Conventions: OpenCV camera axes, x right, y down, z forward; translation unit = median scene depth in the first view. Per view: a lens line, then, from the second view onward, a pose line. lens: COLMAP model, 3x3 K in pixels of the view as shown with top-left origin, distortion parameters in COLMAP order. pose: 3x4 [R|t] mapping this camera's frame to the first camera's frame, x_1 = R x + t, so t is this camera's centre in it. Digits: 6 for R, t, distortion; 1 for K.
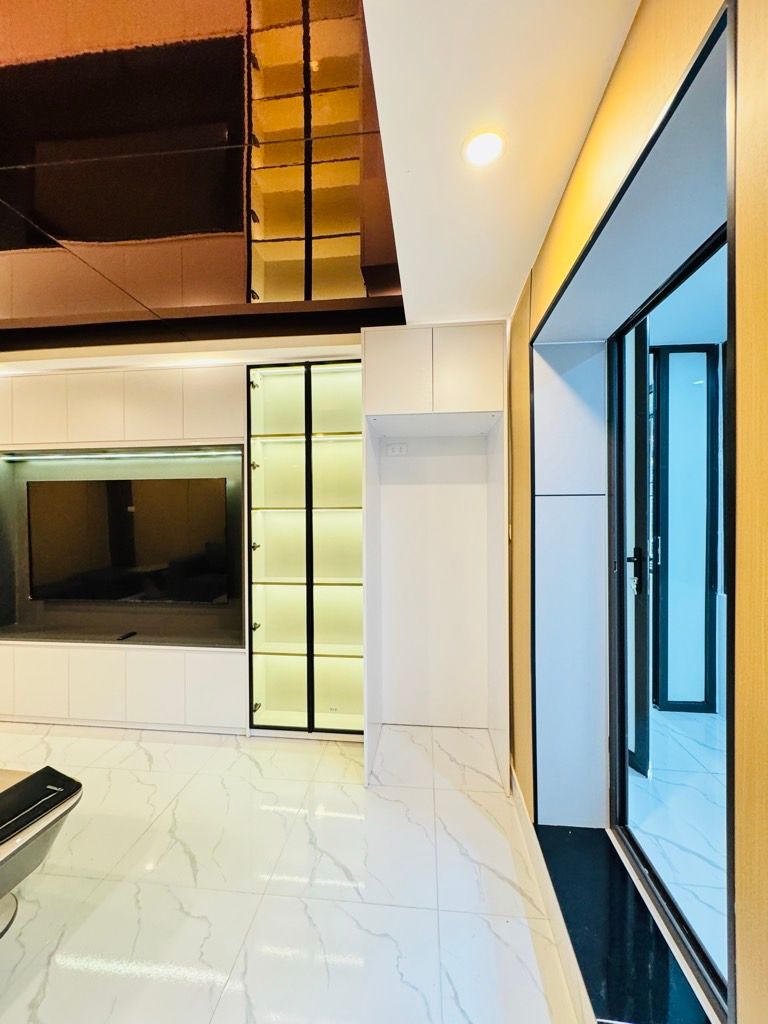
lens RADIAL K [[411.2, 0, 382.7], [0, 411.2, 514.6], [0, 0, 1]] dist [-0.001716, 0.000921]
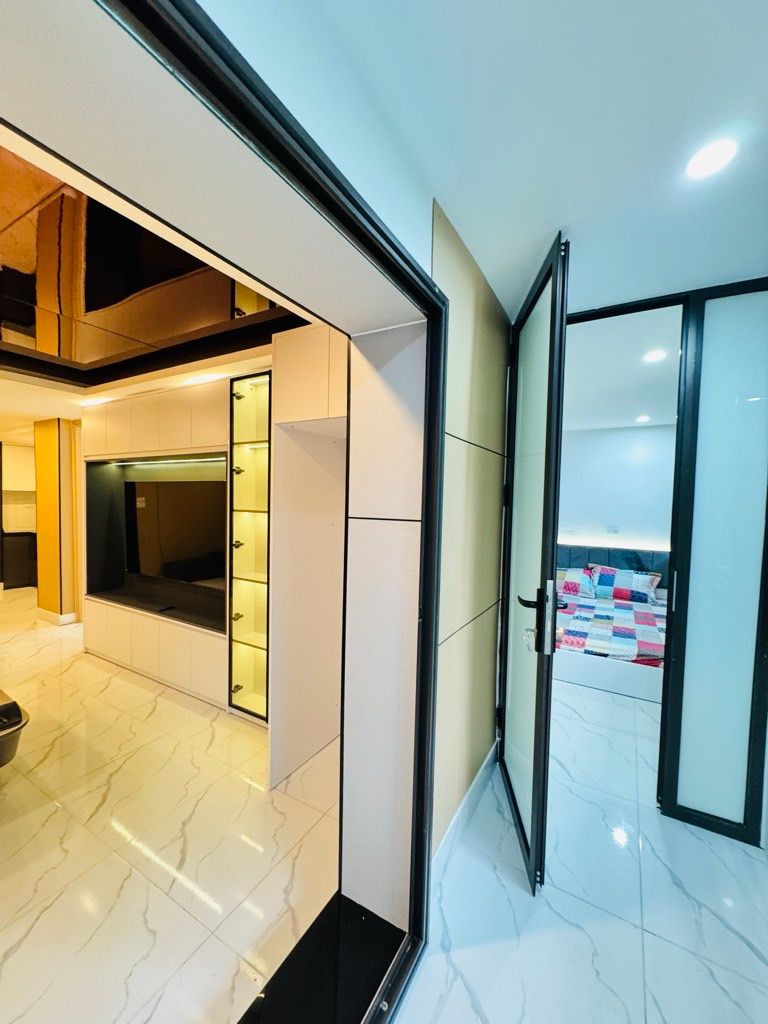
lens RADIAL K [[411.2, 0, 382.9], [0, 411.2, 513.3], [0, 0, 1]] dist [-0.001716, 0.000921]
pose [[0.910217, 0.038184, -0.412368, 0.501234], [-0.025264, 0.999005, 0.036741, -0.056444], [0.413361, -0.023024, 0.910276, 0.165044]]
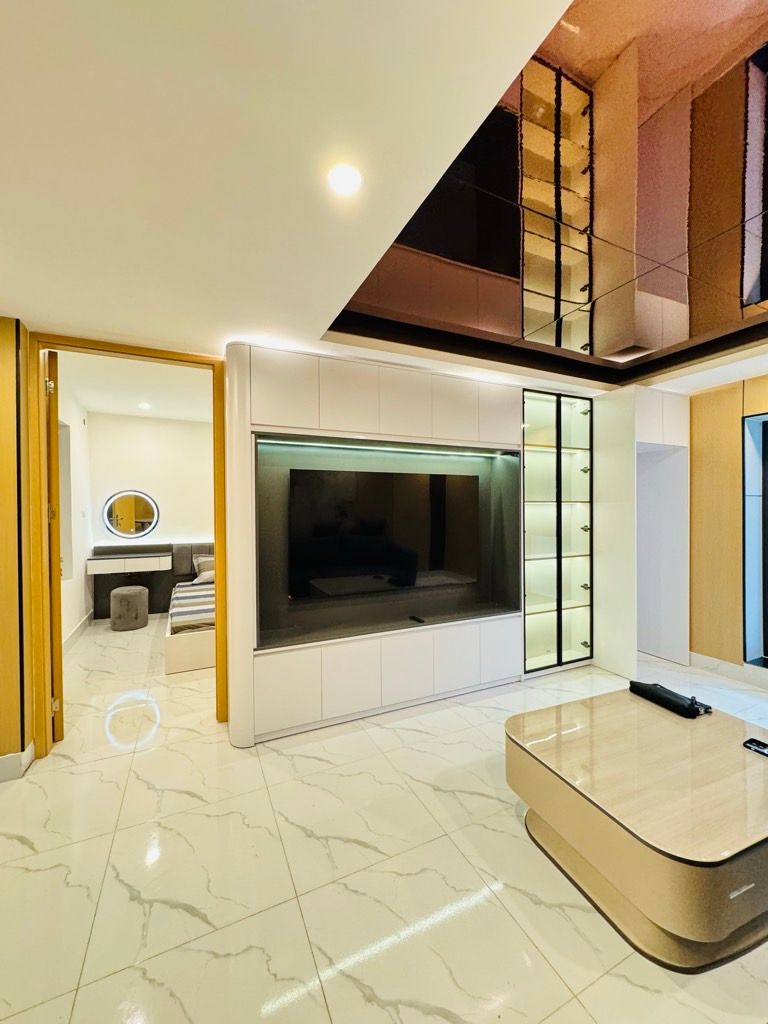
lens RADIAL K [[411.2, 0, 386.6], [0, 411.2, 512.4], [0, 0, 1]] dist [-0.001716, 0.000921]
pose [[0.854328, -0.005701, 0.519704, -1.346599], [0.001854, 0.999967, 0.007922, 0.008306], [-0.519732, -0.005804, 0.854310, 0.136527]]
